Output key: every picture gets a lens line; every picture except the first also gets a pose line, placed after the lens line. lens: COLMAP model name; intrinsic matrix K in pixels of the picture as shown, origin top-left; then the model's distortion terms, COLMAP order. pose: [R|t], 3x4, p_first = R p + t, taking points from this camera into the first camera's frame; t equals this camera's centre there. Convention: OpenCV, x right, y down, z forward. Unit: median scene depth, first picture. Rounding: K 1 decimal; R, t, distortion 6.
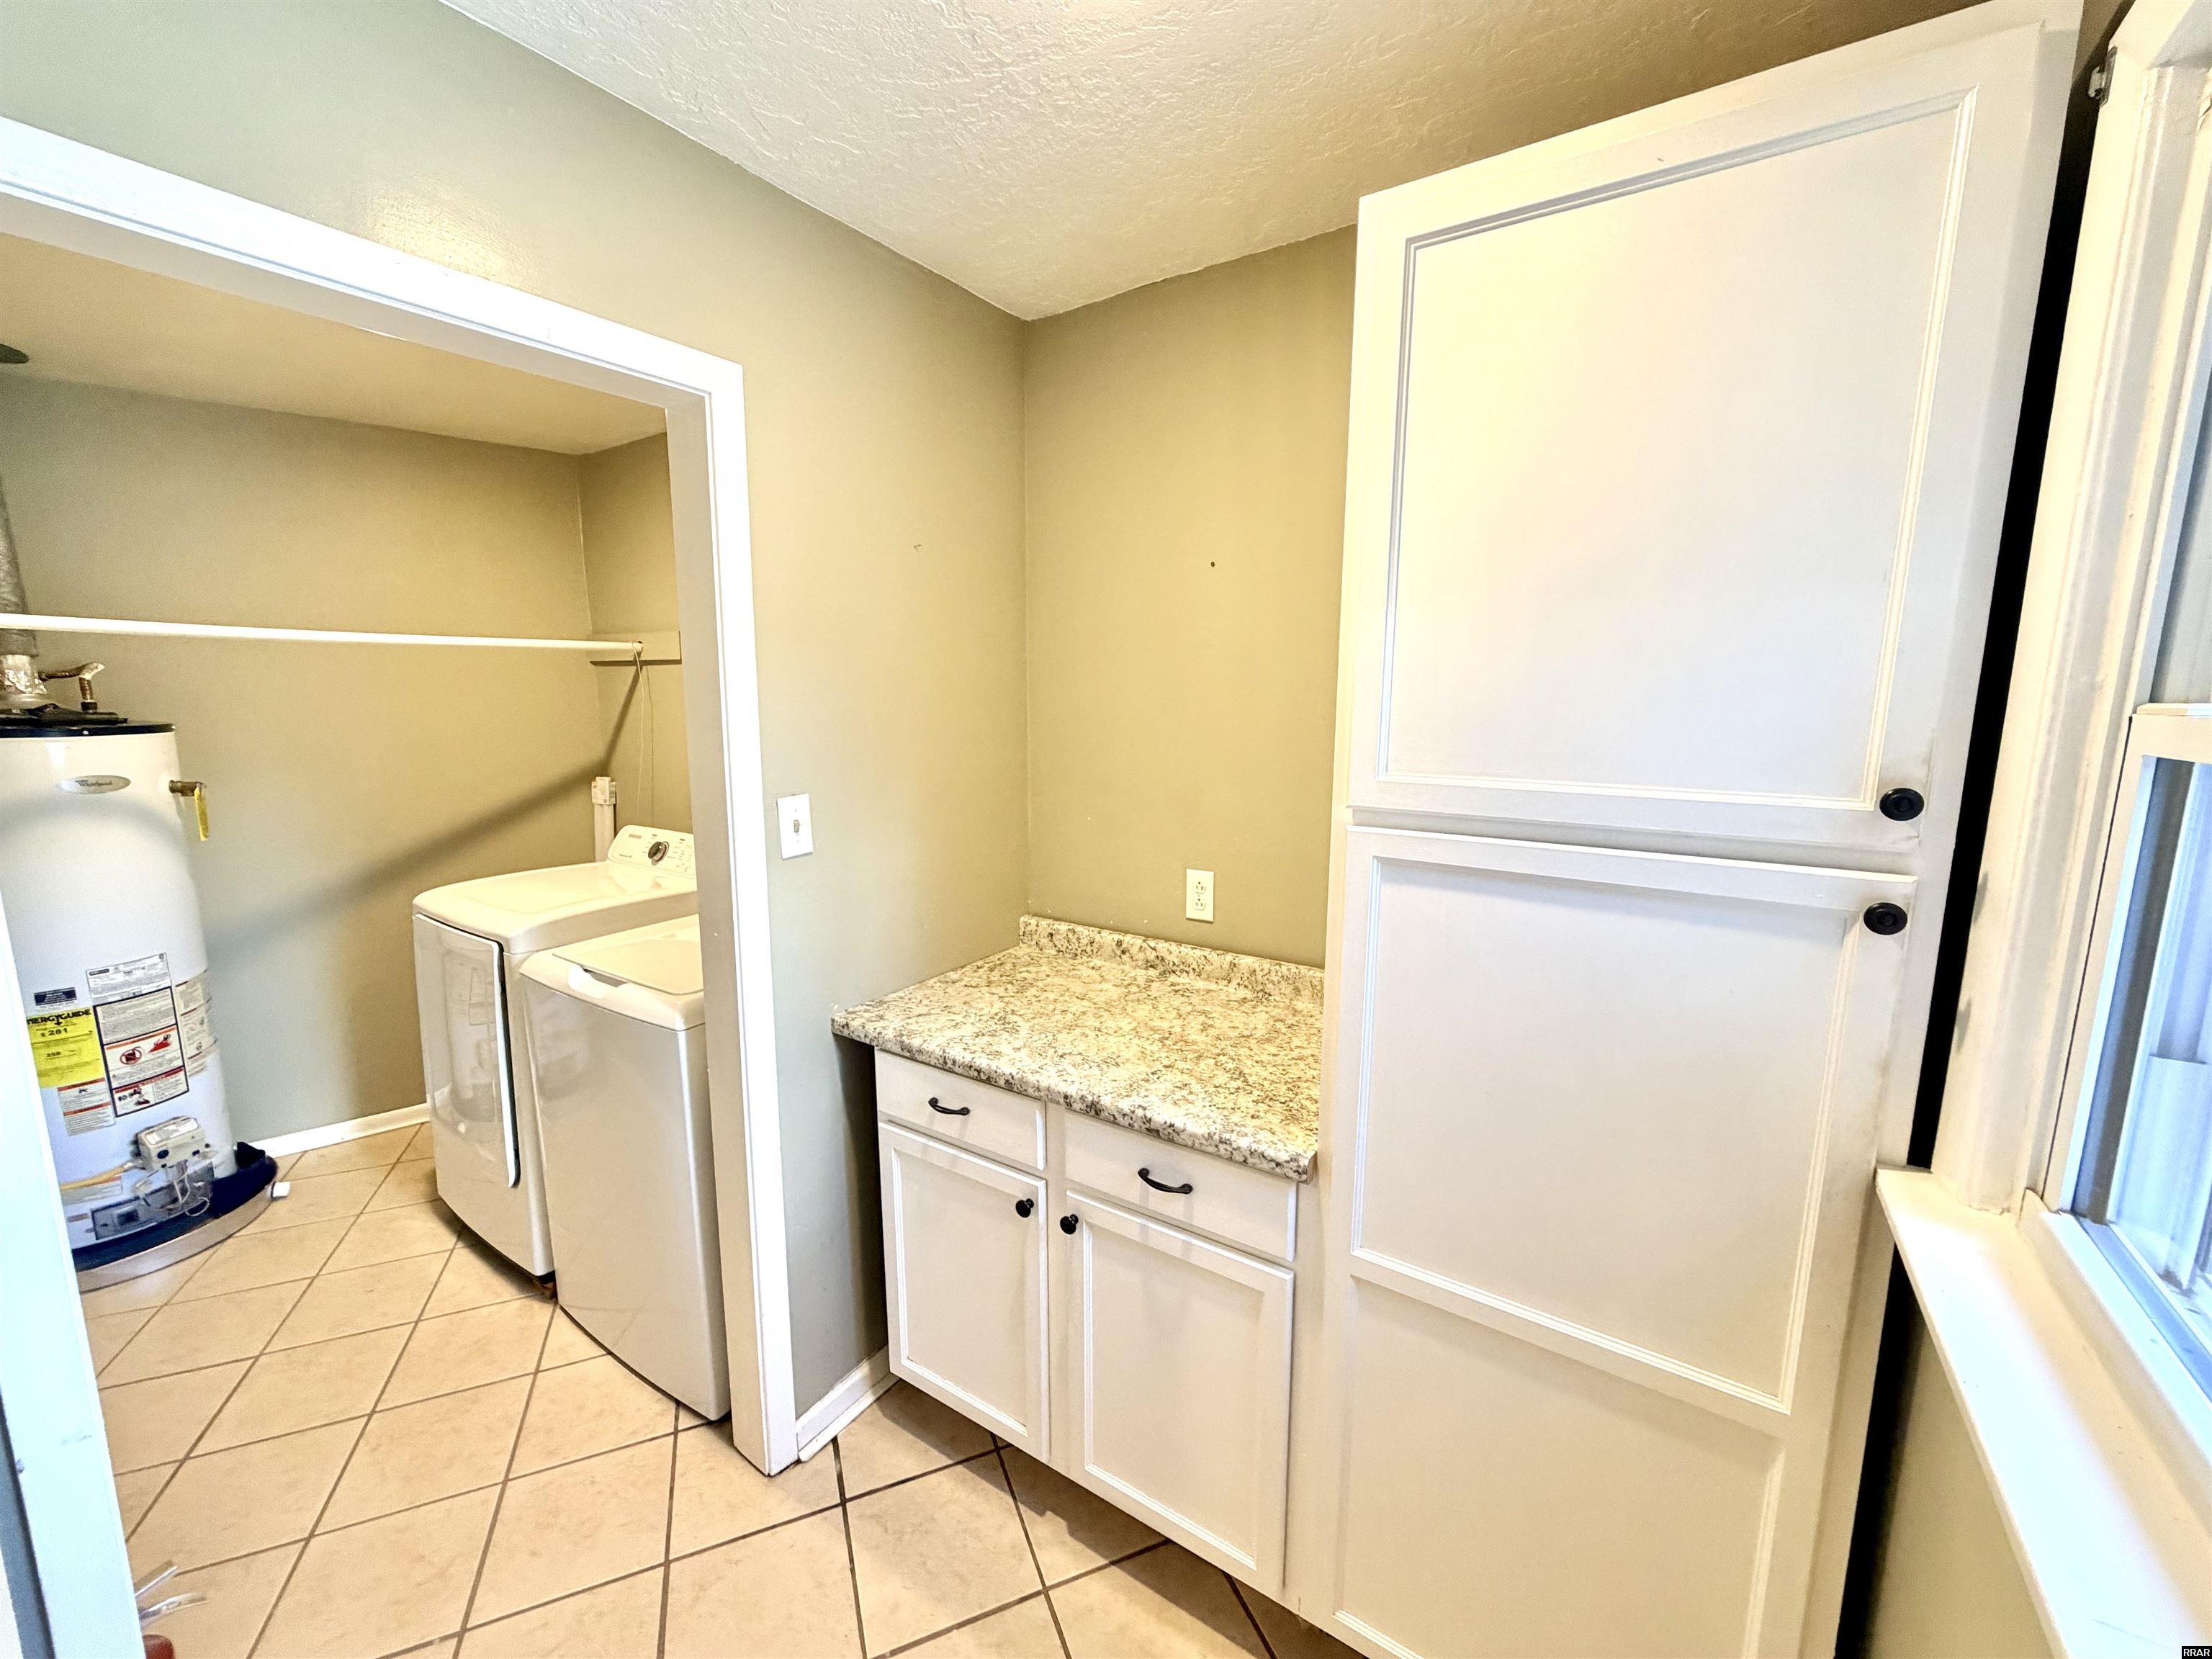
lens RADIAL K [[880.4, 0, 1103.5], [0, 880.4, 831.0], [0, 0, 1]] dist [0.000886, 0.000189]
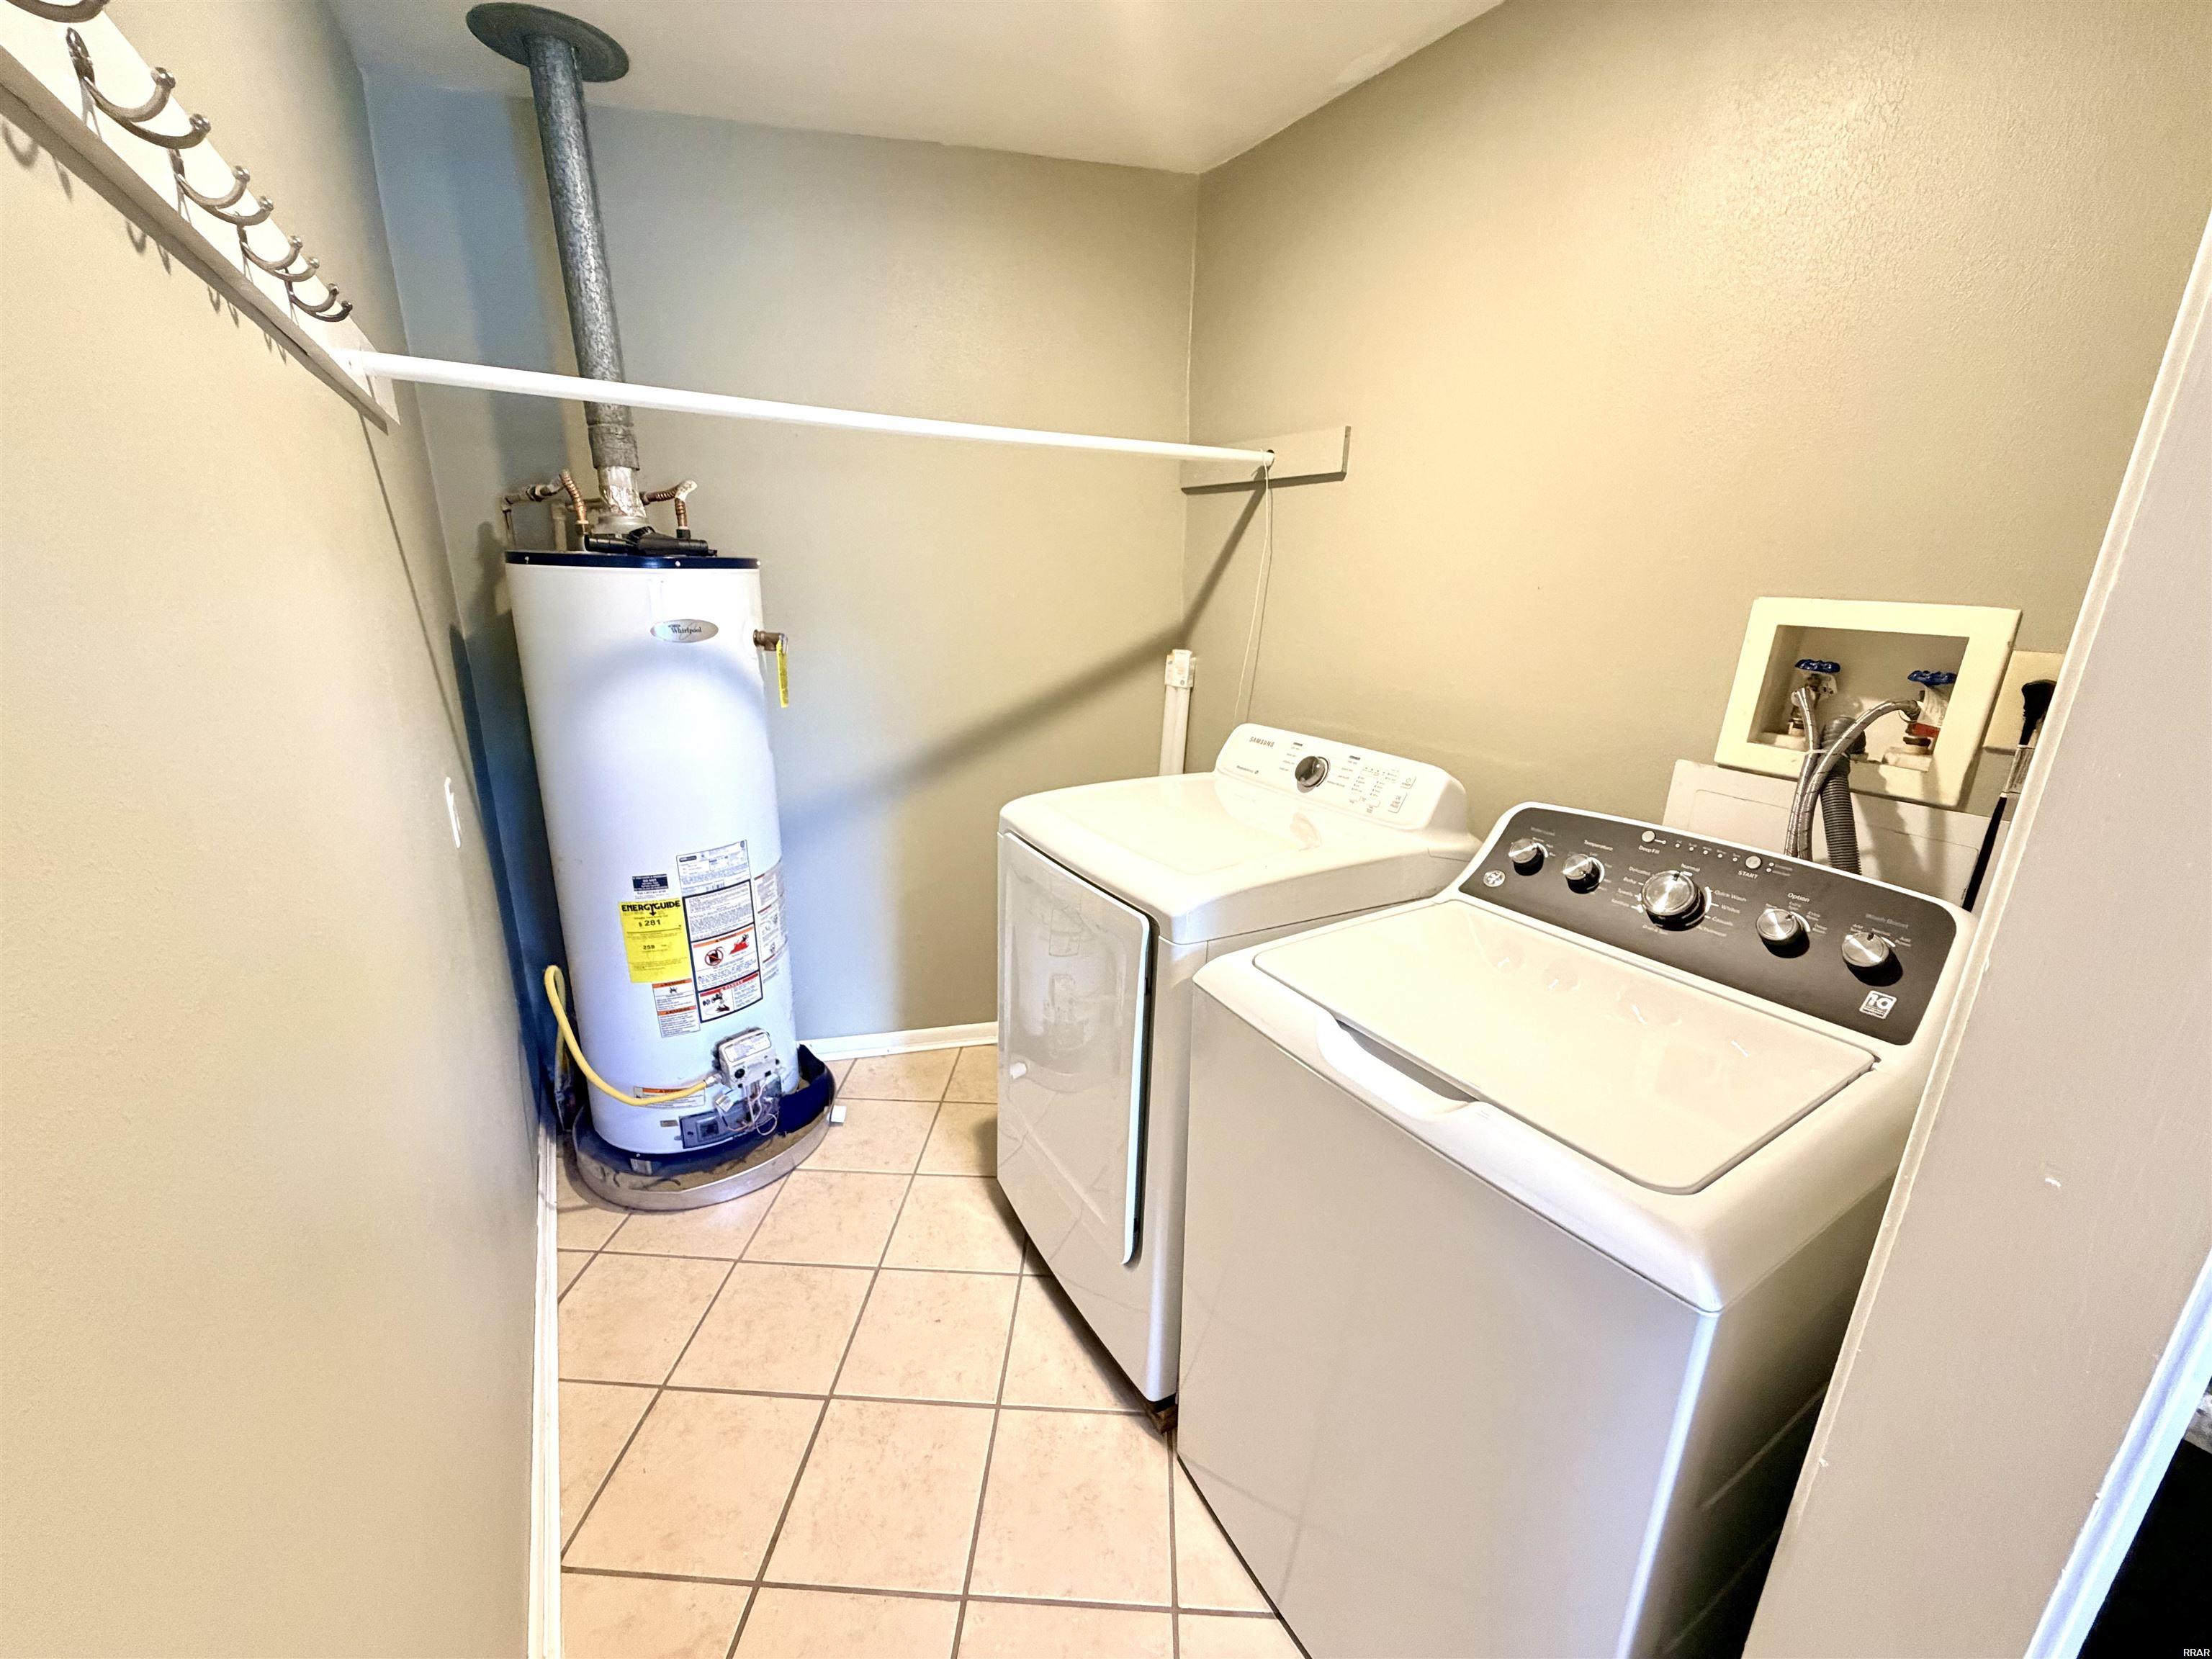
lens RADIAL K [[880.4, 0, 1104.5], [0, 880.4, 829.3], [0, 0, 1]] dist [0.000886, 0.000189]
pose [[0.907738, 0.129792, -0.398956, -0.426009], [-0.077793, 0.986523, 0.143943, -0.018340], [0.412262, -0.099626, 0.905602, 0.386947]]
